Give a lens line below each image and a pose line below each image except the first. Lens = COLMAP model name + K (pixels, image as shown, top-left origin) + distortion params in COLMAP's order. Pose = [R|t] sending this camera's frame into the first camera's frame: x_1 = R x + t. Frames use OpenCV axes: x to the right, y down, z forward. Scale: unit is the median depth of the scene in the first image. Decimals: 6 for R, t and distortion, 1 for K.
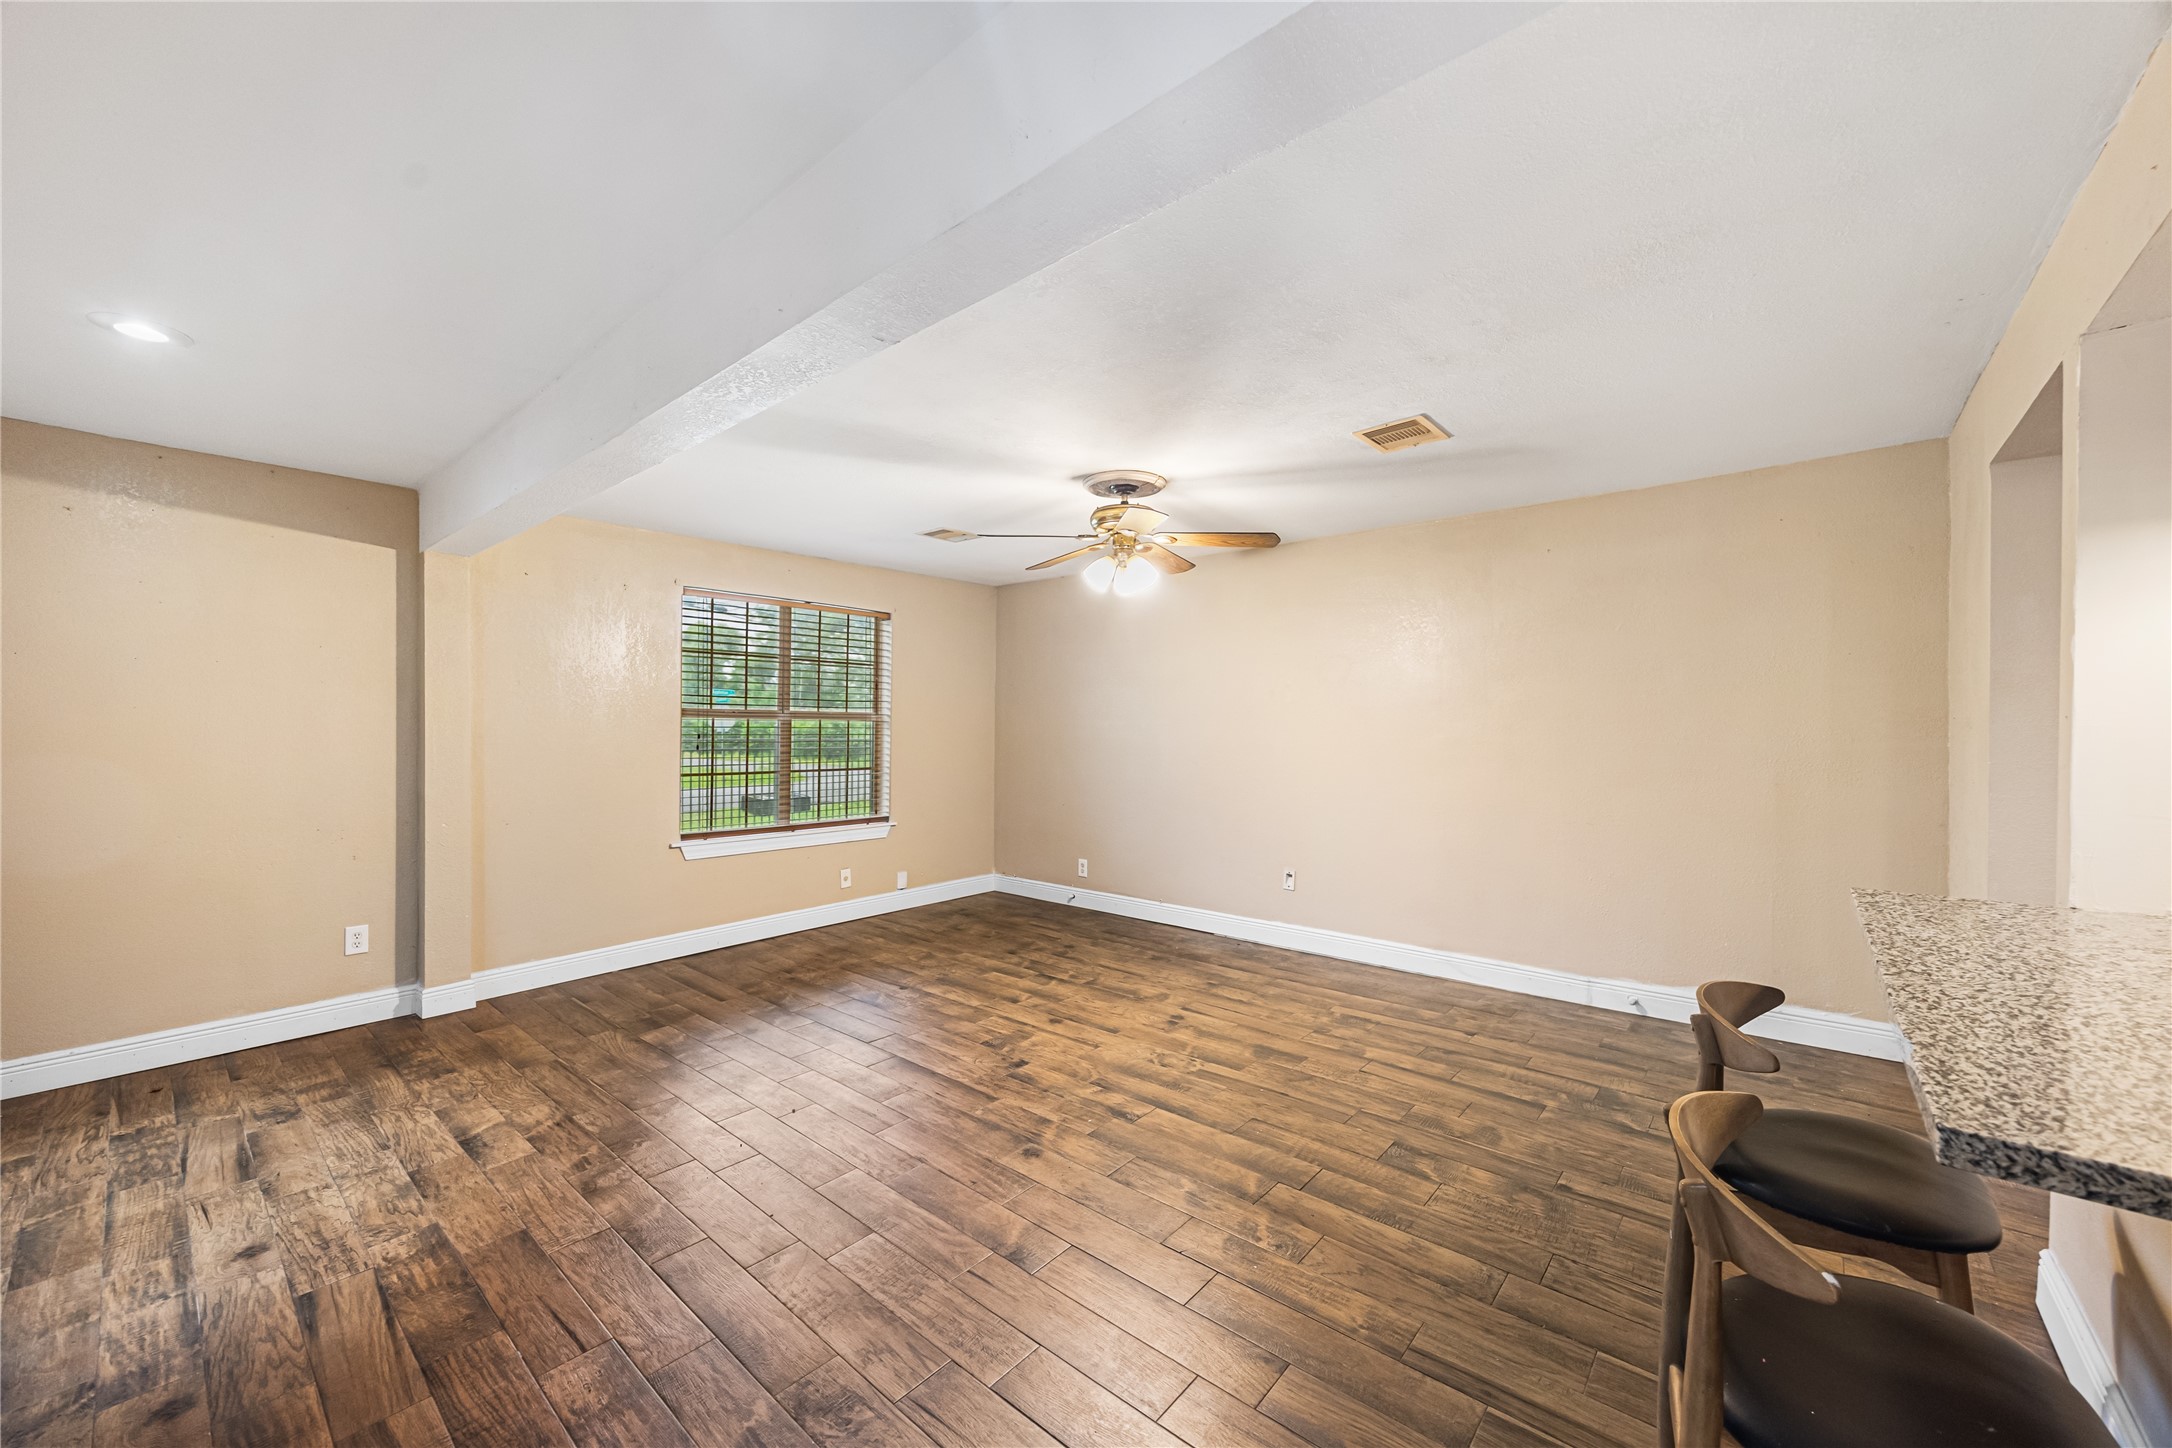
lens RADIAL K [[835.6, 0, 1079.8], [0, 835.6, 730.6], [0, 0, 1]] dist [-0.001745, -0.000719]
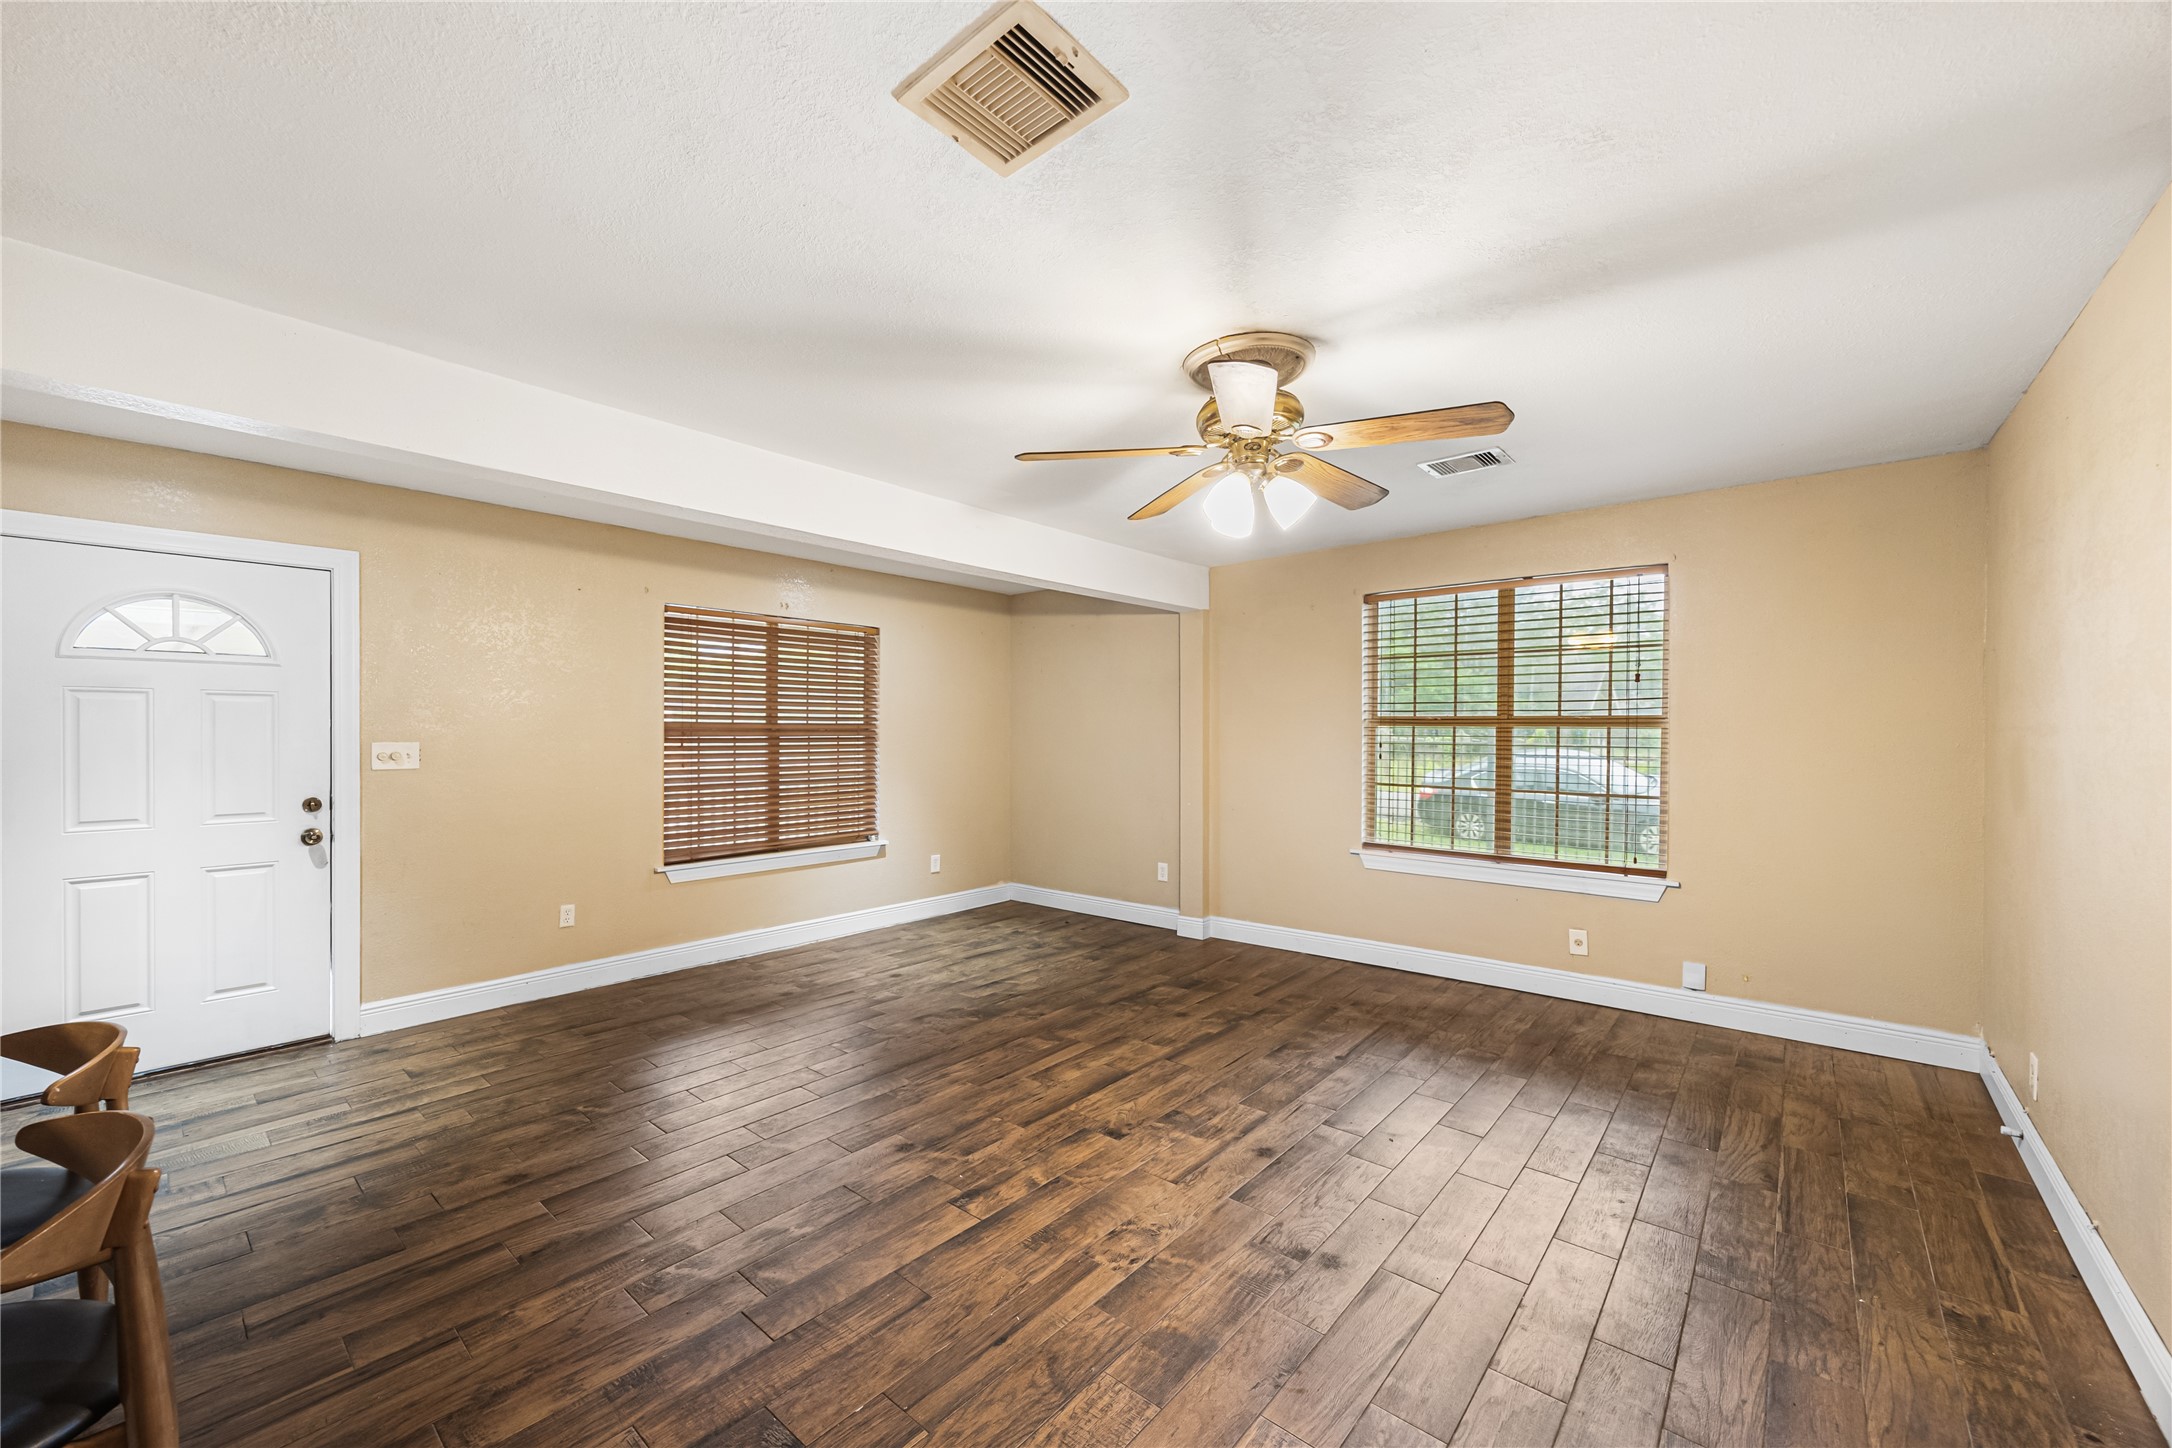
lens RADIAL K [[835.6, 0, 1079.8], [0, 835.6, 730.6], [0, 0, 1]] dist [-0.001745, -0.000719]
pose [[0.004368, 0.000184, -0.999990, 0.742500], [-0.005348, 0.999986, 0.000160, -0.011757], [0.999976, 0.005347, 0.004369, 0.911992]]
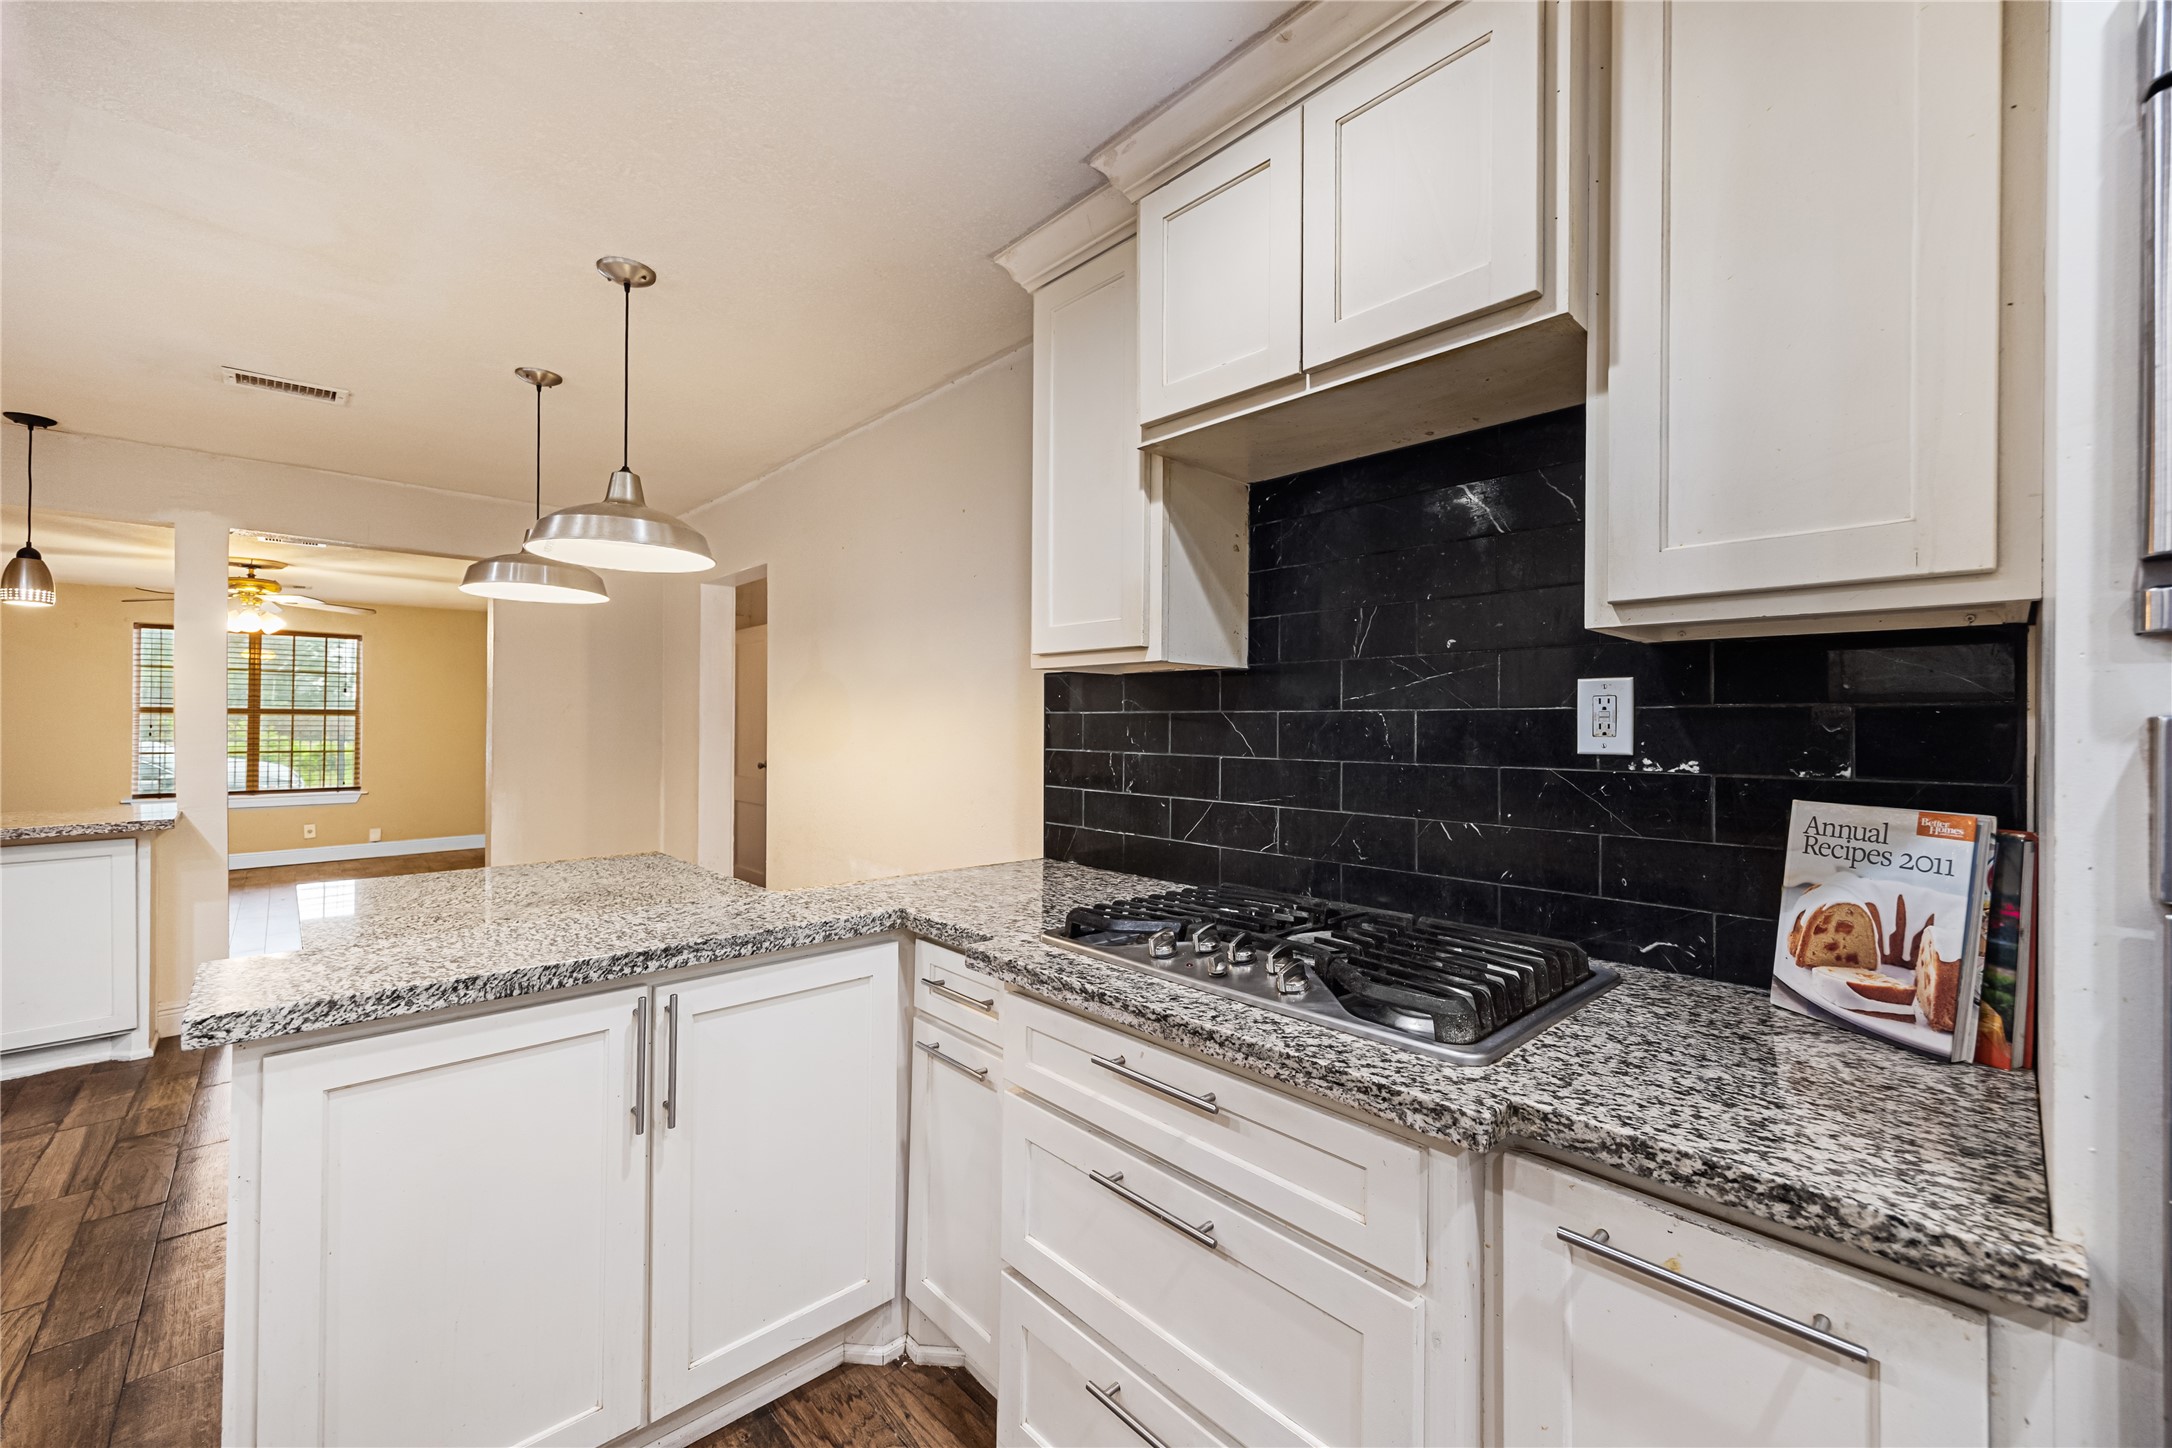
lens RADIAL K [[858.4, 0, 1083.2], [0, 858.4, 720.4], [0, 0, 1]] dist [0.001644, 0.000081]
pose [[0.994831, 0.000189, -0.101540, 1.843051], [-0.000829, 0.999980, -0.006262, 0.004614], [0.101537, 0.006314, 0.994812, -0.450244]]
